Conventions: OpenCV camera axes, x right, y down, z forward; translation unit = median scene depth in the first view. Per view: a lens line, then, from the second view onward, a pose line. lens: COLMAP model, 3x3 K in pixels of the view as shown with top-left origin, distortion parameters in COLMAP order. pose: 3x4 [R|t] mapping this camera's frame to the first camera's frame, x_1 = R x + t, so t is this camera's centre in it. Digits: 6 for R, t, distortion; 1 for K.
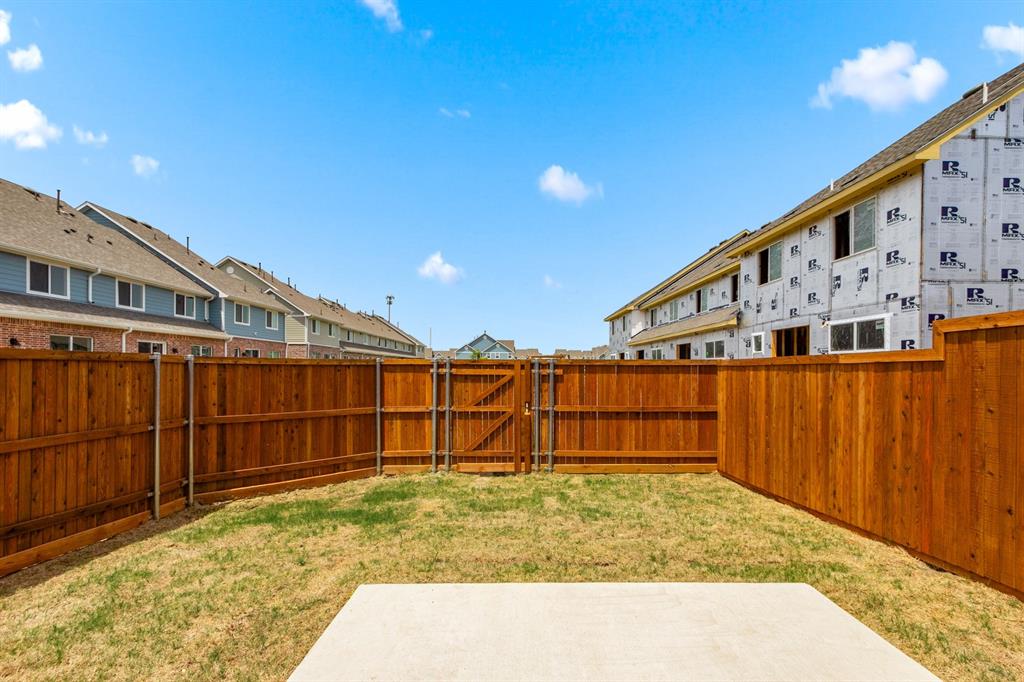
lens RADIAL K [[469.4, 0, 507.4], [0, 469.4, 335.4], [0, 0, 1]] dist [0.001455, 0.000031]
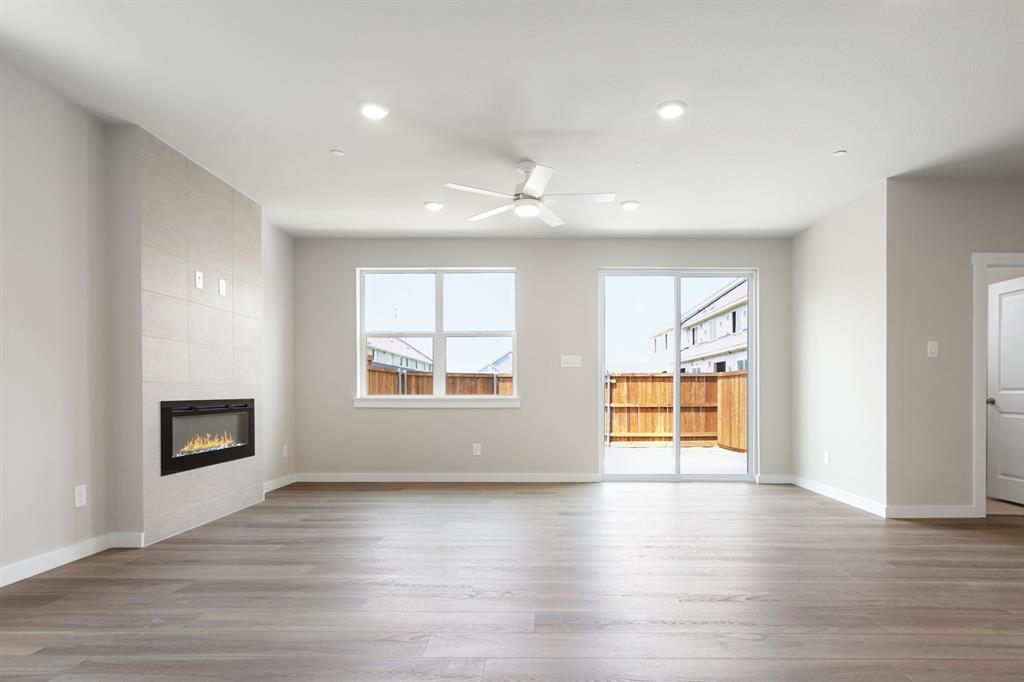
lens RADIAL K [[584.0, 0, 516.5], [0, 584.0, 349.1], [0, 0, 1]] dist [-0.003546, 0.000013]
pose [[0.999807, -0.005644, -0.018840, -0.169073], [0.005551, 0.999972, -0.004989, -0.019009], [0.018867, 0.004884, 0.999810, -0.906401]]
